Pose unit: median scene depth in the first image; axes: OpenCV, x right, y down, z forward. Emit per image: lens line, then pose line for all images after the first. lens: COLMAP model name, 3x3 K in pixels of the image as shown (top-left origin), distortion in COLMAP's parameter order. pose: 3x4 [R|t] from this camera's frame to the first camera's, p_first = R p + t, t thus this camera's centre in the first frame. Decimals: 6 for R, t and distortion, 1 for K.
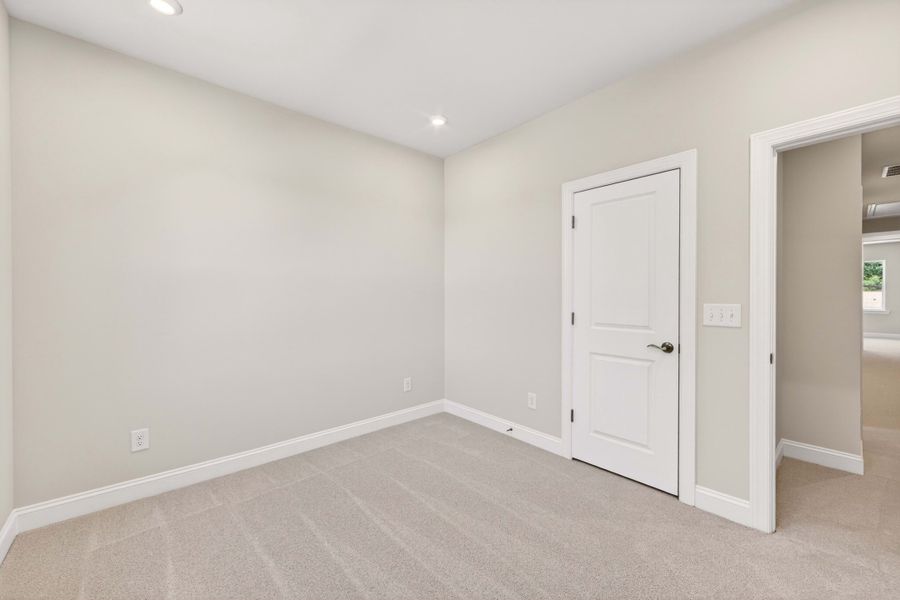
lens RADIAL K [[355.2, 0, 443.2], [0, 355.2, 295.8], [0, 0, 1]] dist [0.002387, -0.001647]
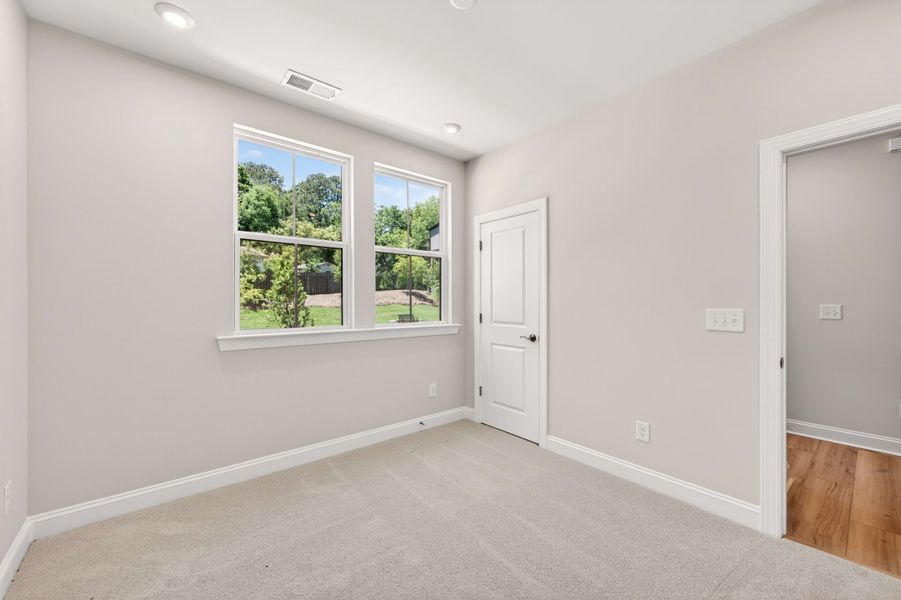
lens RADIAL K [[355.6, 0, 455.9], [0, 355.6, 298.2], [0, 0, 1]] dist [0.002387, -0.001647]
pose [[0.999971, -0.000136, -0.007634, 0.293866], [0.000080, 0.999973, -0.007327, -0.000253], [0.007635, 0.007327, 0.999944, -0.349199]]
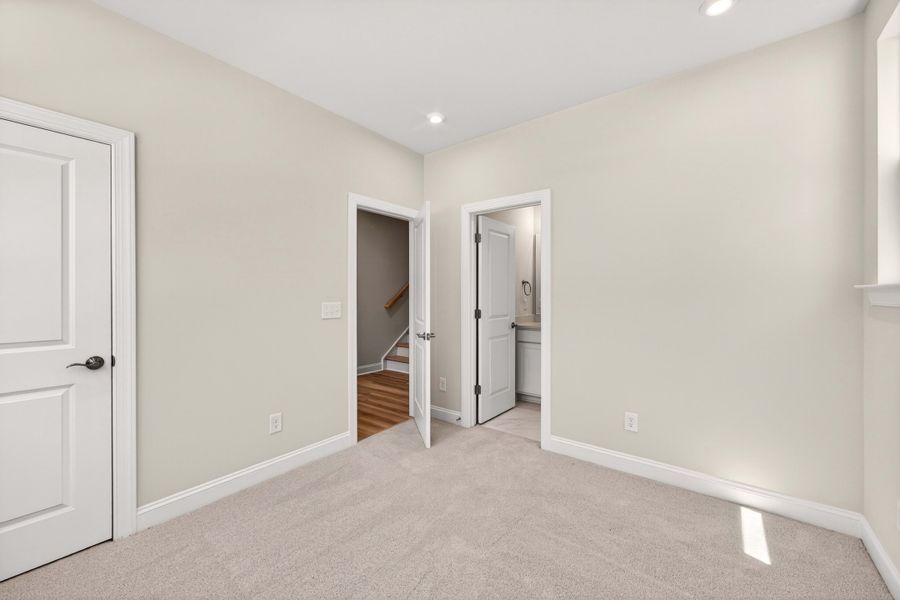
lens RADIAL K [[355.2, 0, 452.4], [0, 355.2, 296.8], [0, 0, 1]] dist [0.002387, -0.001647]
pose [[-0.203963, 0.000683, 0.978978, -0.272711], [0.008259, 0.999965, 0.001024, 0.002210], [-0.978944, 0.008294, -0.203962, 0.324729]]
